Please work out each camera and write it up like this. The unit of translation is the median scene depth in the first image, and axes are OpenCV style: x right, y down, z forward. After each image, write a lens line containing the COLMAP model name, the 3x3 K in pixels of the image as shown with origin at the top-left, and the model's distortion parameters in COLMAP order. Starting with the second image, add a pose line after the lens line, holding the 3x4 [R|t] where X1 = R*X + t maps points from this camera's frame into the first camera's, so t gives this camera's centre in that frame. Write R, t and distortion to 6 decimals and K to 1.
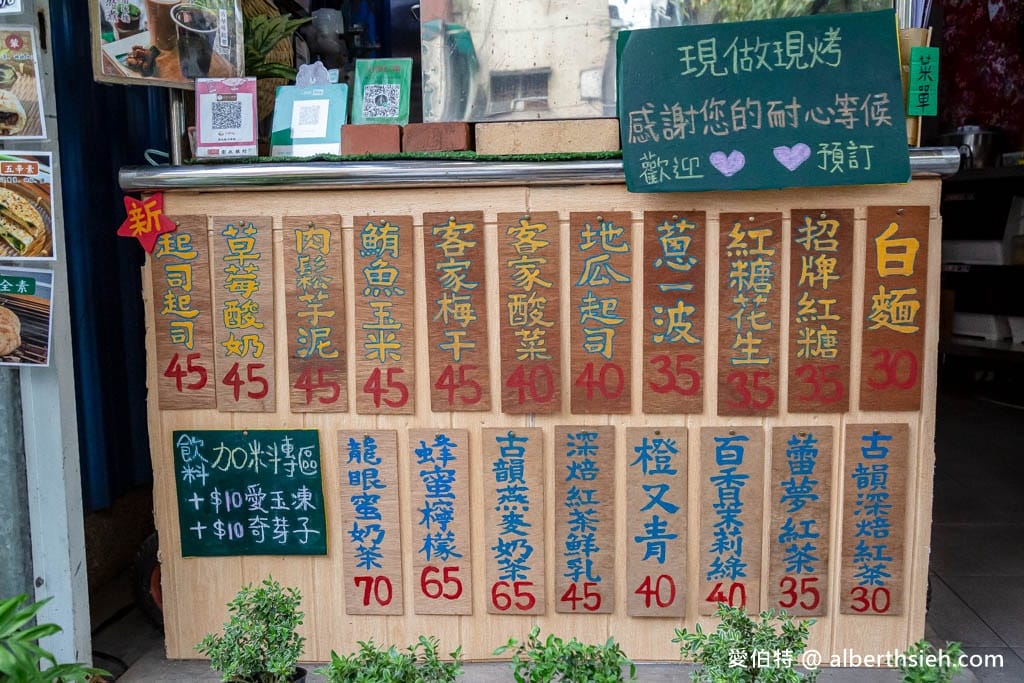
lens RADIAL K [[927.7, 0, 516.9], [0, 927.7, 339.4], [0, 0, 1]] dist [-0.029456, 0.061116]
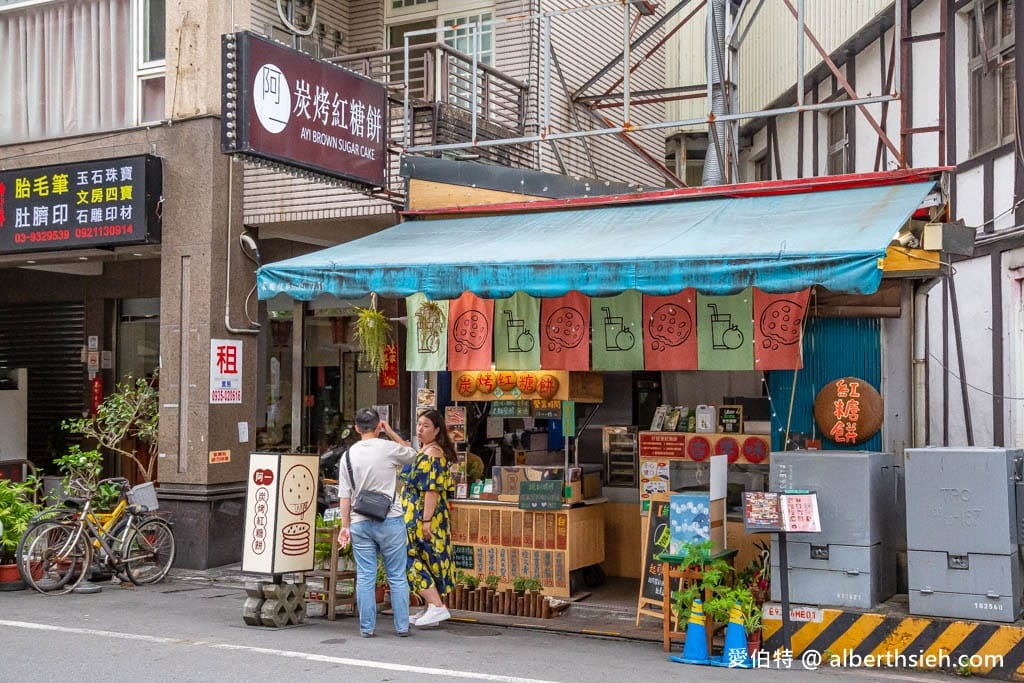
lens RADIAL K [[1195.2, 0, 511.5], [0, 1195.2, 344.0], [0, 0, 1]] dist [0.048311, 0.000000]
pose [[0.912165, -0.000294, -0.409823, 3.093280], [-0.058836, 0.989547, -0.131663, -0.182495], [0.405577, 0.144211, 0.902613, -5.876812]]
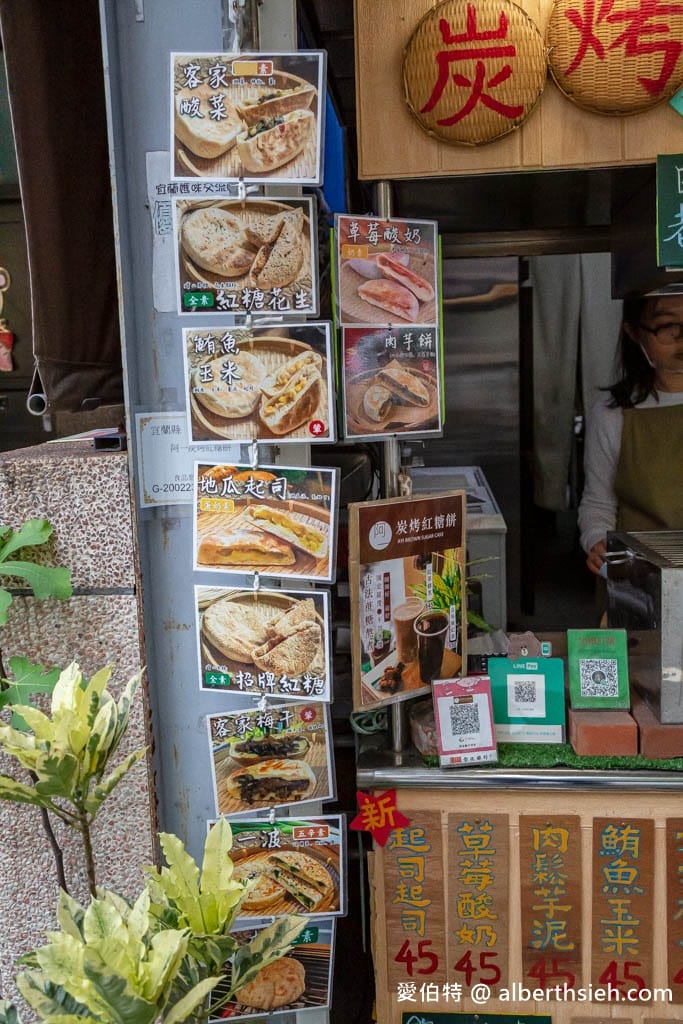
lens RADIAL K [[927.7, 0, 335.1], [0, 927.7, 512.7], [0, 0, 1]] dist [-0.029456, 0.061116]
pose [[0.999397, -0.016871, -0.030364, -0.418675], [0.017928, 0.999230, 0.034886, -0.501873], [0.029752, -0.035410, 0.998930, 0.001316]]
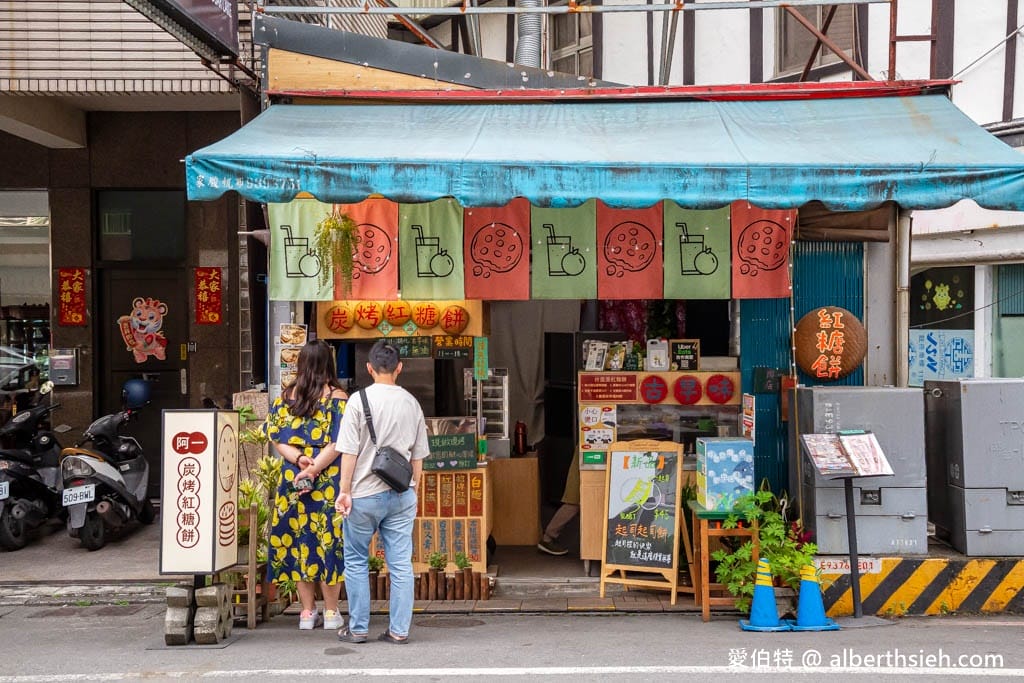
lens RADIAL K [[1380.2, 0, 509.9], [0, 1380.2, 344.3], [0, 0, 1]] dist [0.116251, 0.000000]
pose [[0.999601, 0.006767, 0.027434, 0.367945], [-0.004004, 0.995025, -0.099545, -0.091370], [-0.027972, 0.099396, 0.994655, -6.018095]]
